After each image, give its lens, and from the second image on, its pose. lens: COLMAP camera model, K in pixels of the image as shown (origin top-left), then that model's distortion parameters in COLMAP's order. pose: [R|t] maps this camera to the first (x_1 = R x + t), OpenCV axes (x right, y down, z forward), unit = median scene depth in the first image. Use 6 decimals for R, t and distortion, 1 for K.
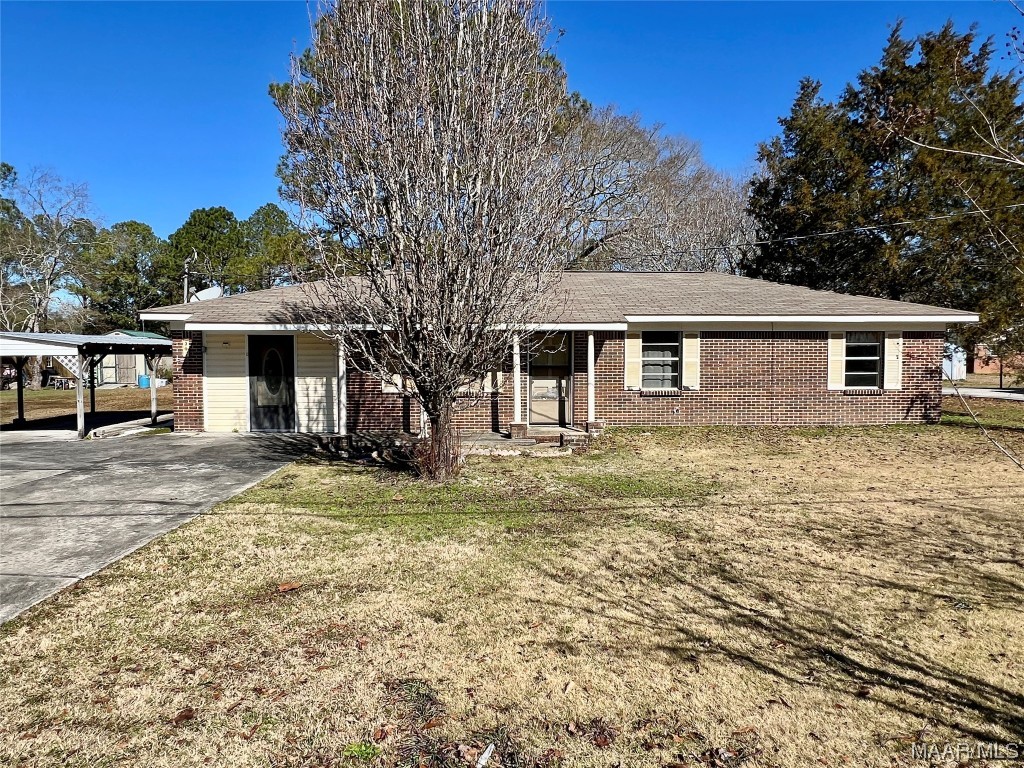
lens RADIAL K [[632.7, 0, 513.6], [0, 632.7, 385.8], [0, 0, 1]] dist [-0.000584, 0.001816]
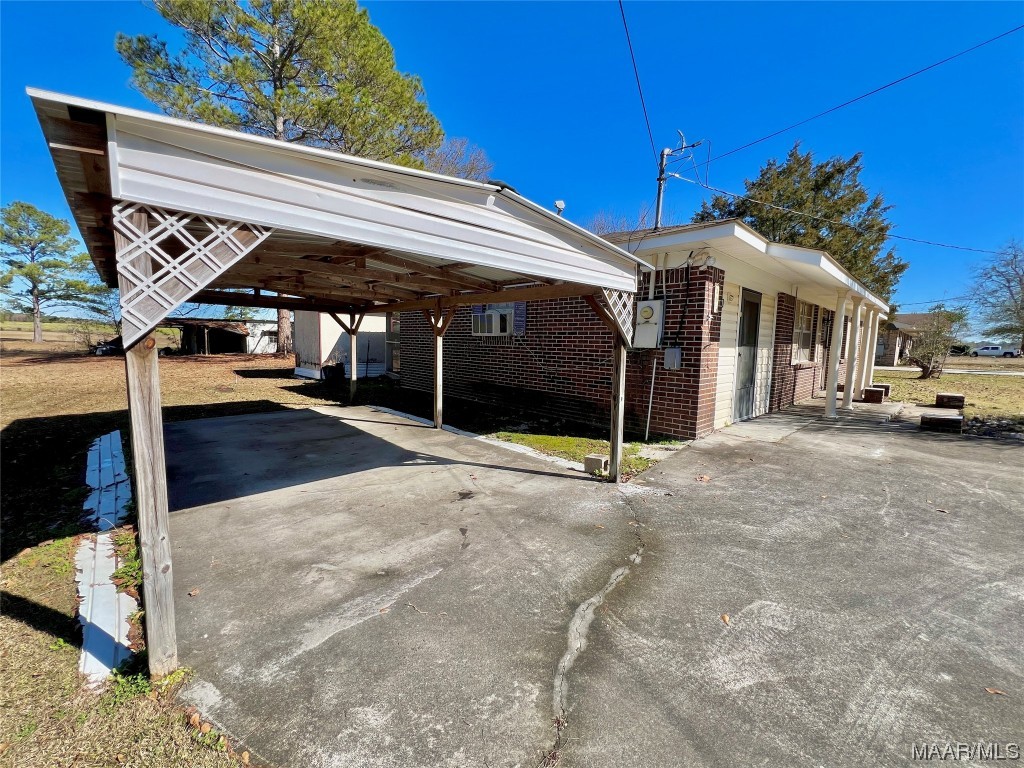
lens RADIAL K [[409.8, 0, 513.9], [0, 409.8, 382.3], [0, 0, 1]] dist [0.002954, -0.000348]
pose [[0.764101, -0.047535, 0.643343, -0.881153], [0.007894, 0.997896, 0.064356, -0.005641], [-0.645048, -0.044096, 0.762869, 0.783664]]
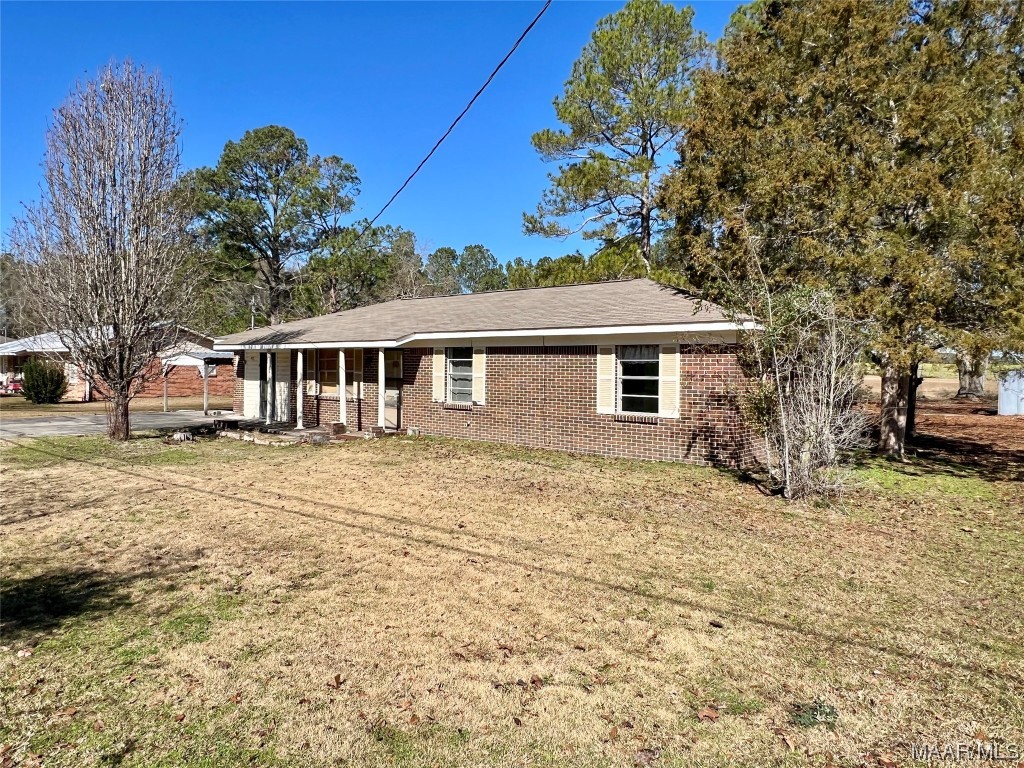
lens RADIAL K [[658.0, 0, 515.3], [0, 658.0, 382.7], [0, 0, 1]] dist [-0.001911, -0.000360]
pose [[0.727912, 0.027830, -0.685106, 1.042118], [-0.047347, 0.998831, -0.009731, -0.021793], [0.684034, 0.039521, 0.728379, 0.275231]]
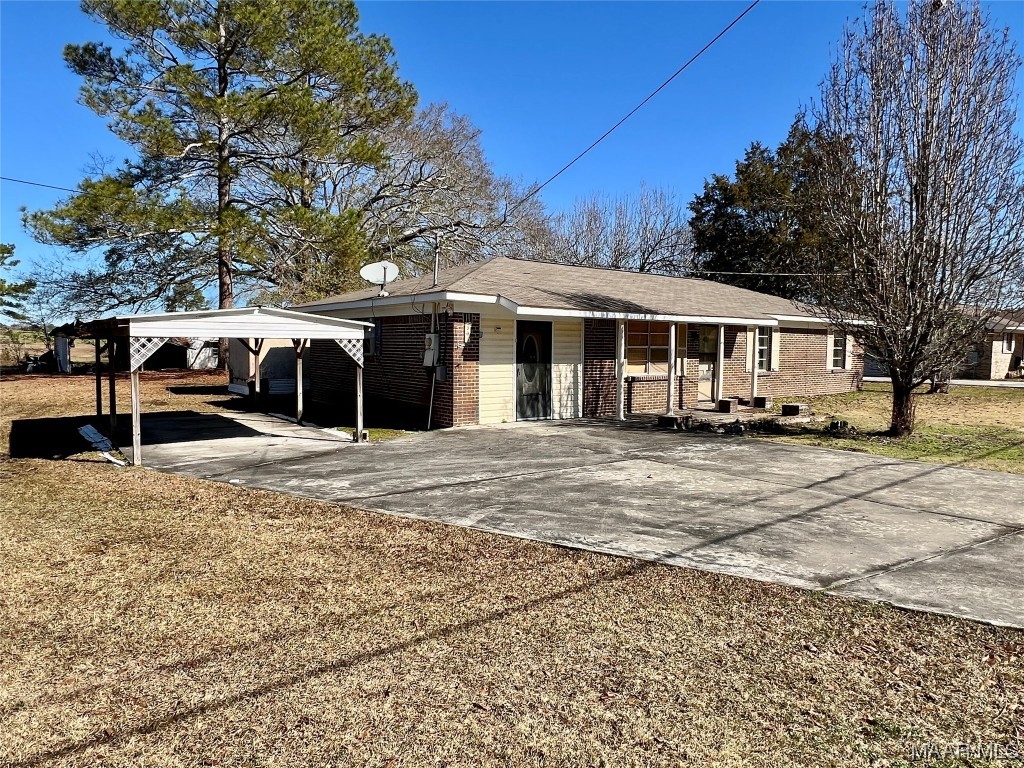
lens RADIAL K [[632.7, 0, 510.5], [0, 632.7, 384.7], [0, 0, 1]] dist [-0.000584, 0.001816]
pose [[0.830706, -0.026764, 0.556067, -0.925637], [0.015642, 0.999571, 0.024743, -0.006457], [-0.556491, -0.011856, 0.830769, 0.203204]]
